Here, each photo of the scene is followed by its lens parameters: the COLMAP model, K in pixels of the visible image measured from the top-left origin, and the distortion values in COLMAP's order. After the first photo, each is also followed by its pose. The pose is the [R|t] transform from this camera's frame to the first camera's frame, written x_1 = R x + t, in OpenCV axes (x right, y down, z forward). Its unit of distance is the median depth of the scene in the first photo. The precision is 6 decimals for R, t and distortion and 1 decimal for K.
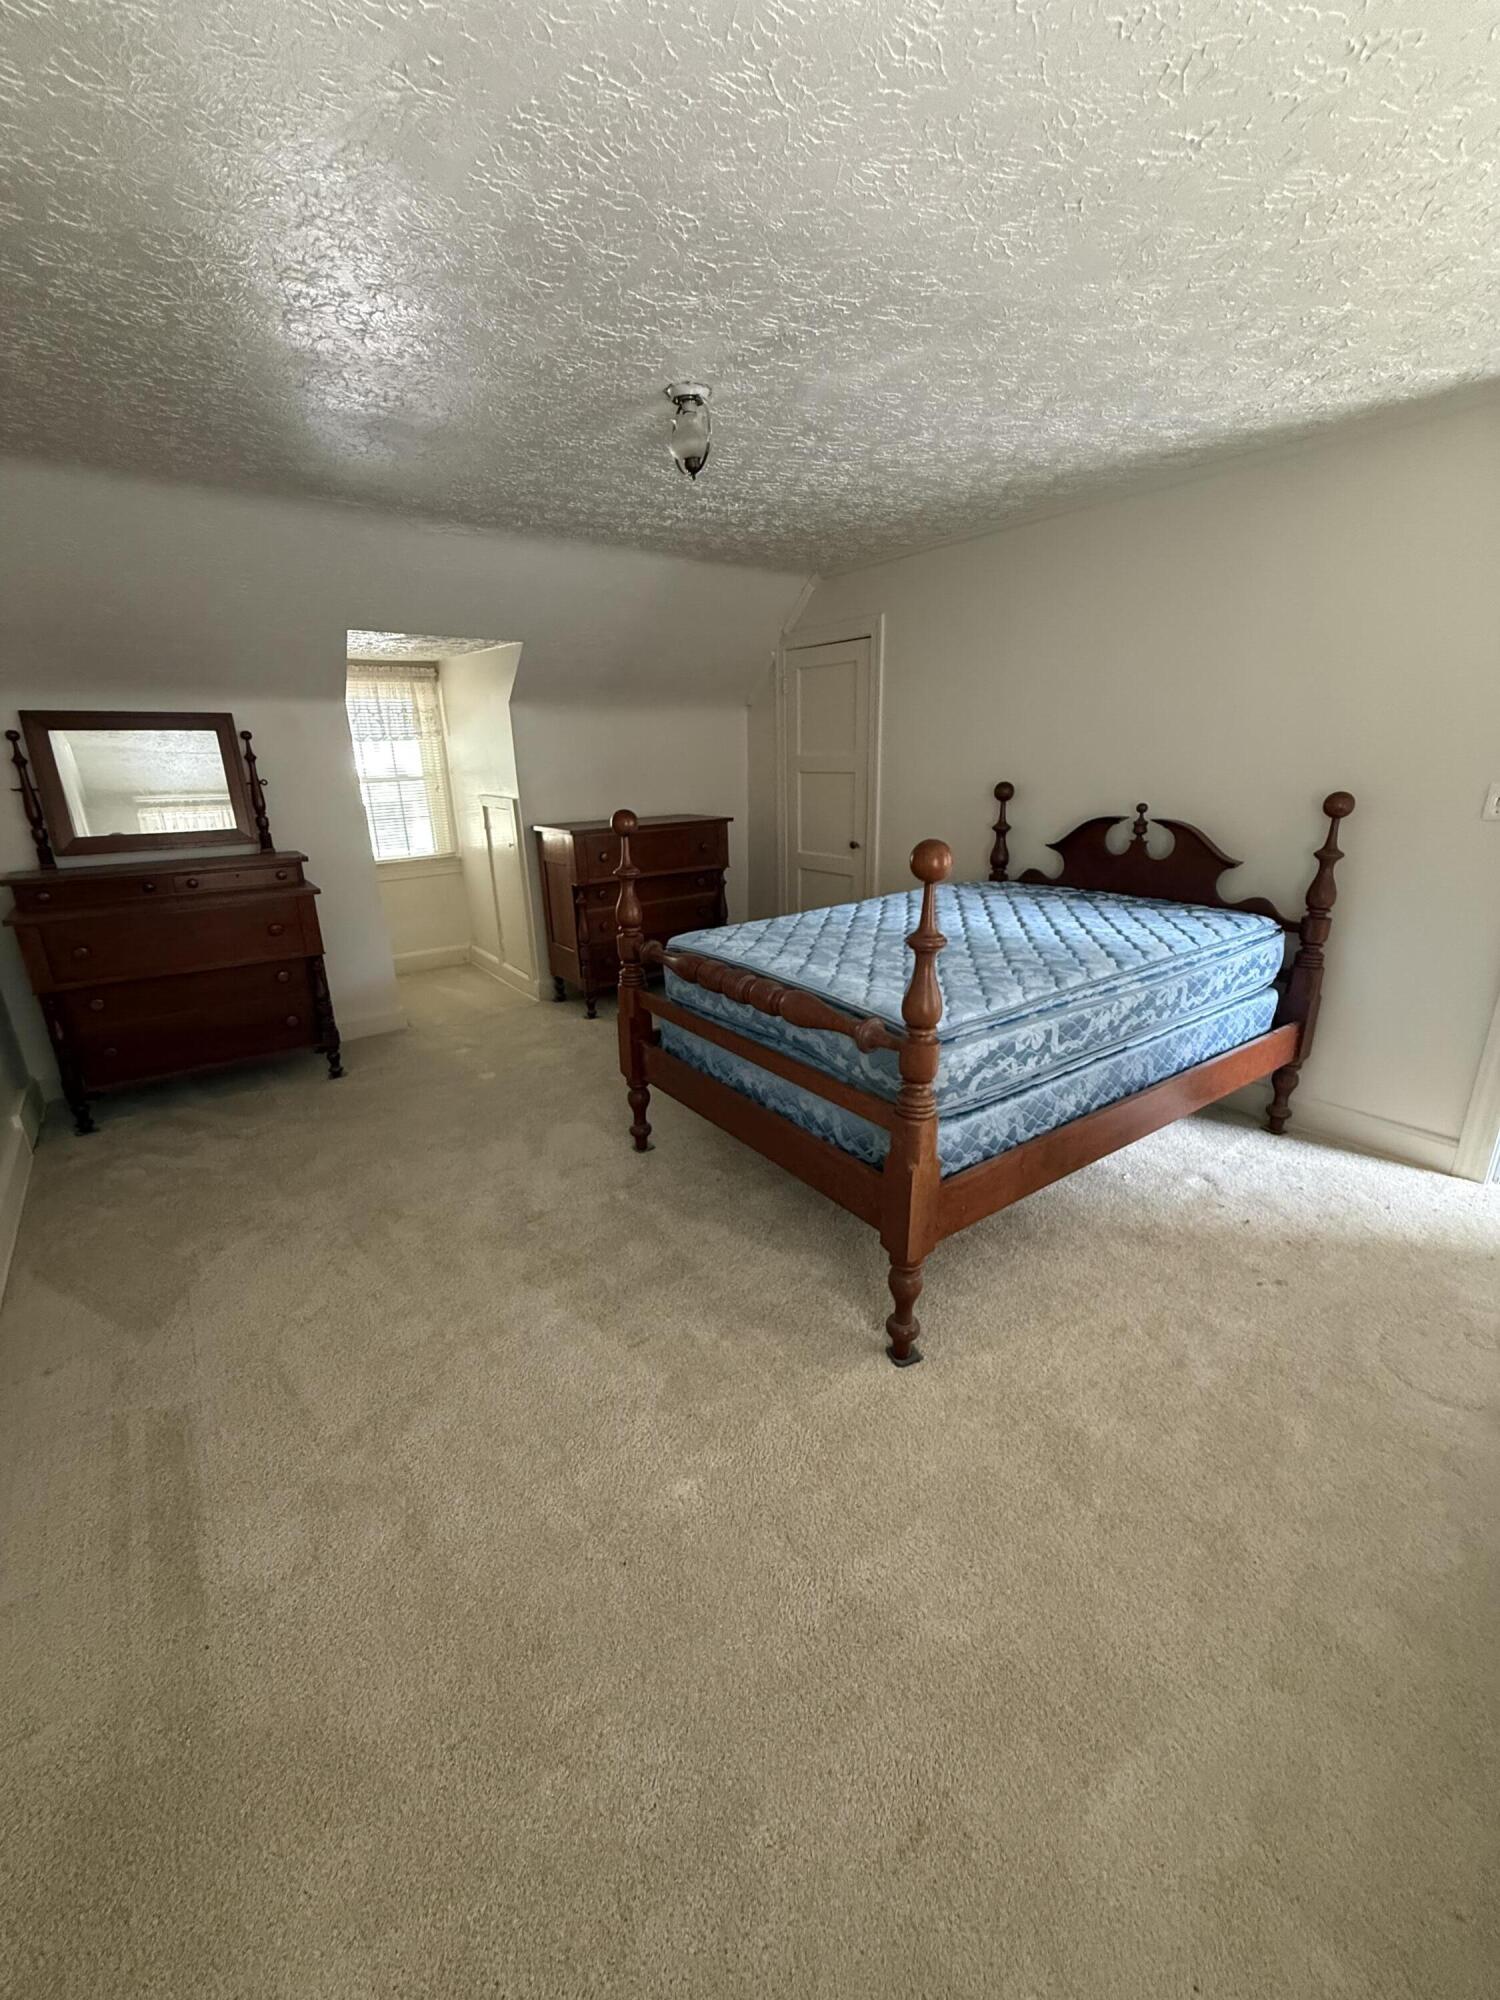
lens RADIAL K [[796.2, 0, 750.0], [0, 796.2, 1000.0], [0, 0, 1]] dist [-0.000211, -0.000093]
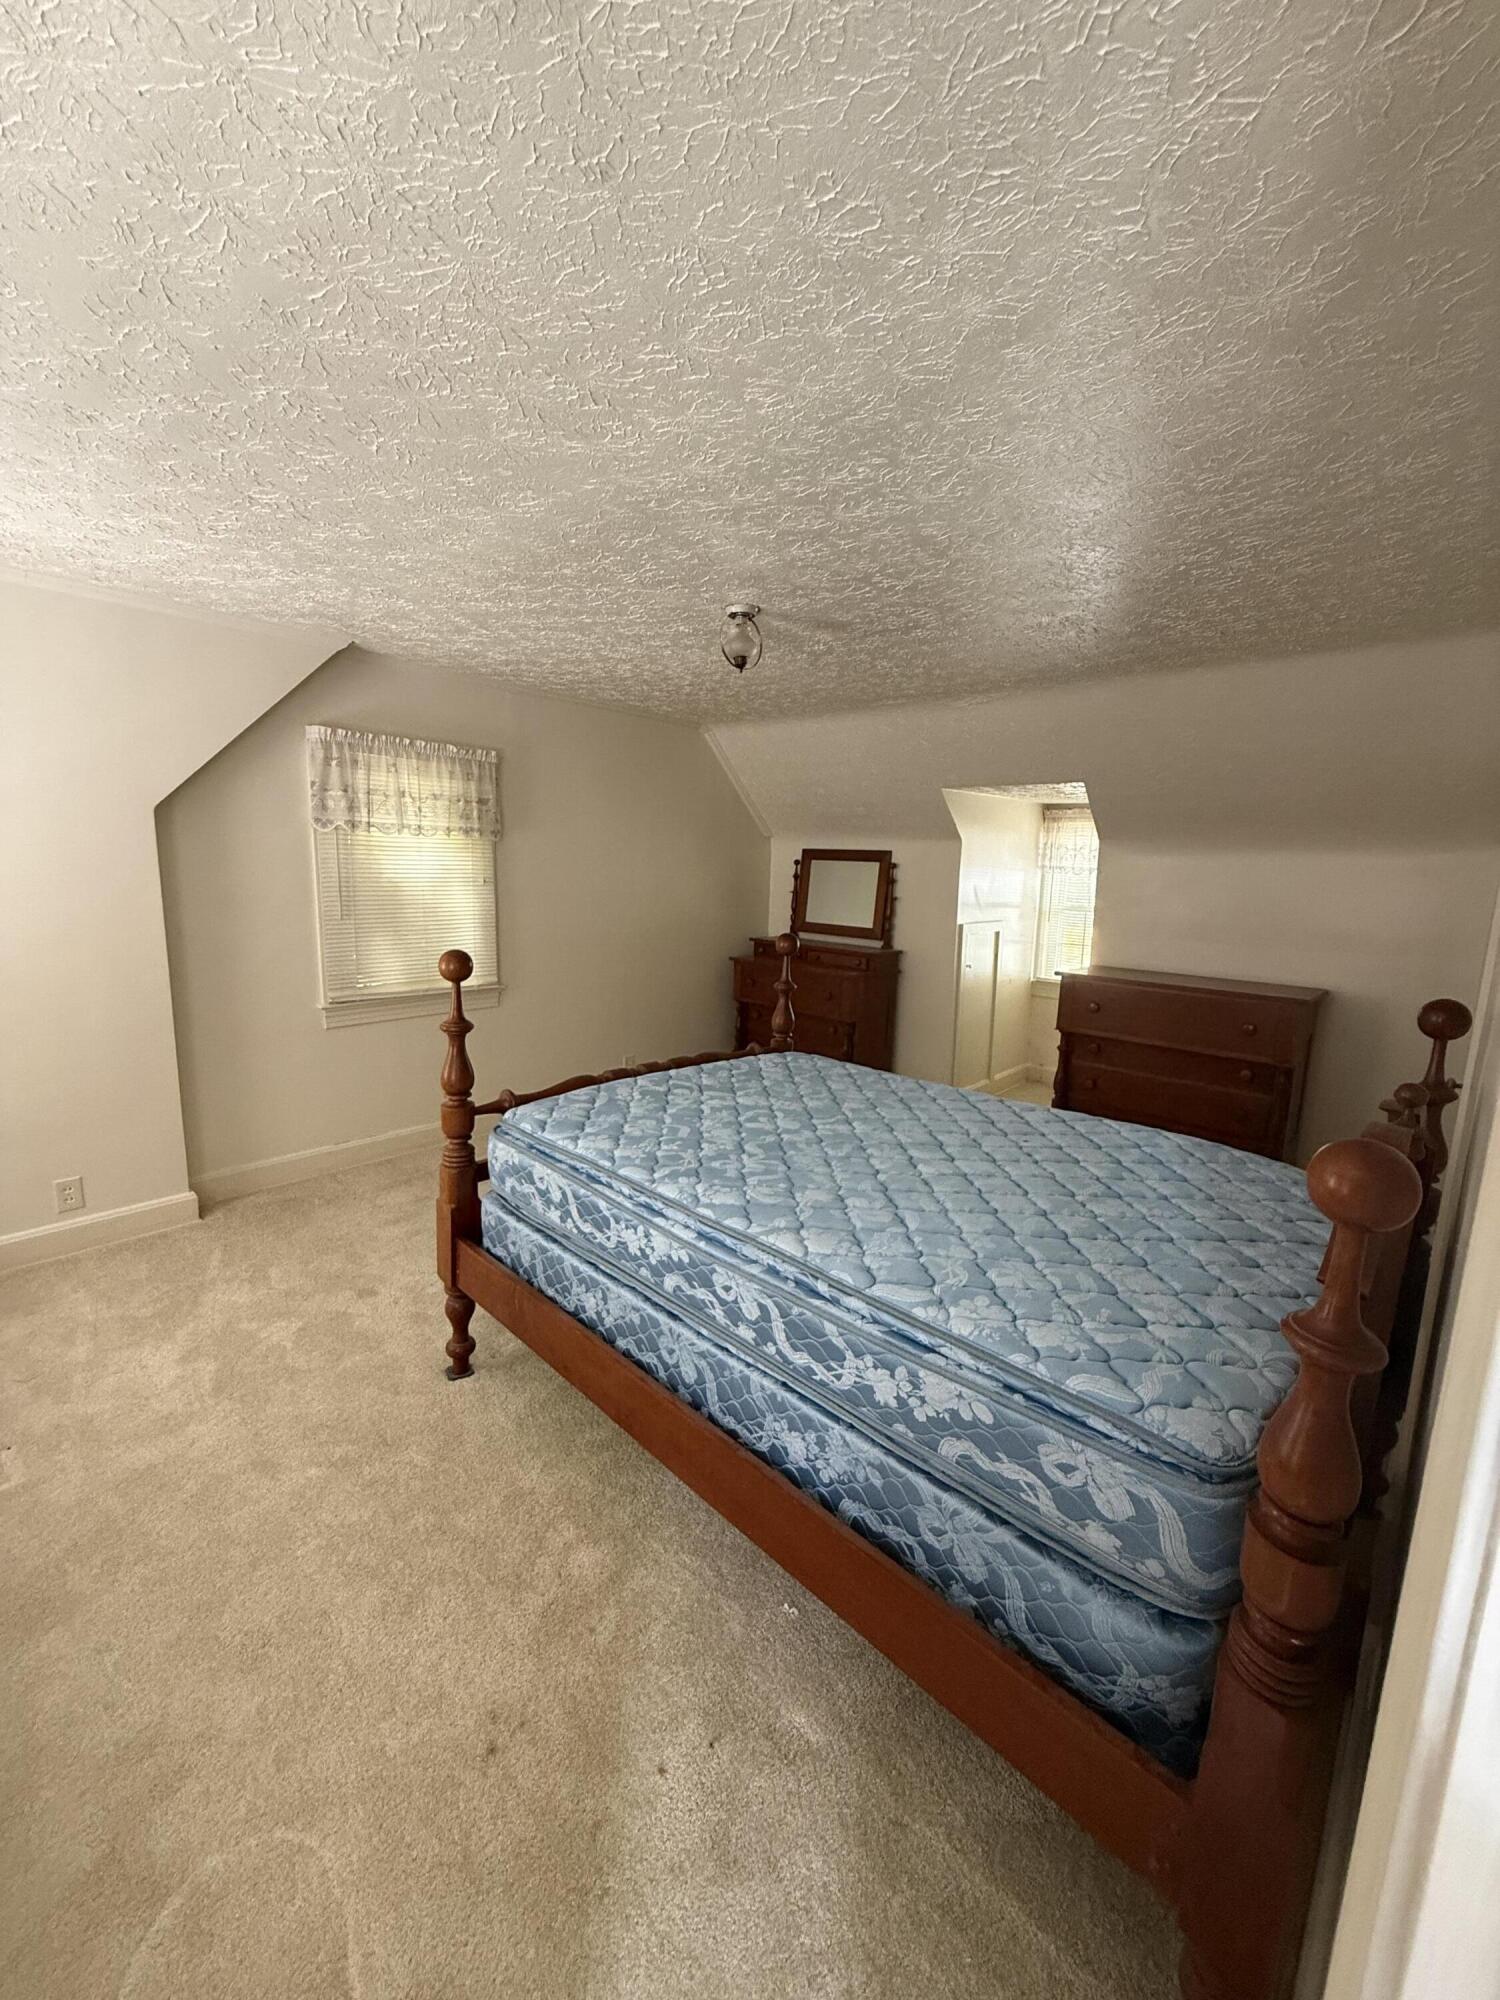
lens RADIAL K [[800.8, 0, 750.0], [0, 800.8, 1000.0], [0, 0, 1]] dist [0.000206, 0.000001]
pose [[0.173152, 0.185599, -0.967249, 1.200250], [-0.330041, 0.936236, 0.120566, -0.331847], [0.927950, 0.298356, 0.223367, 0.876362]]
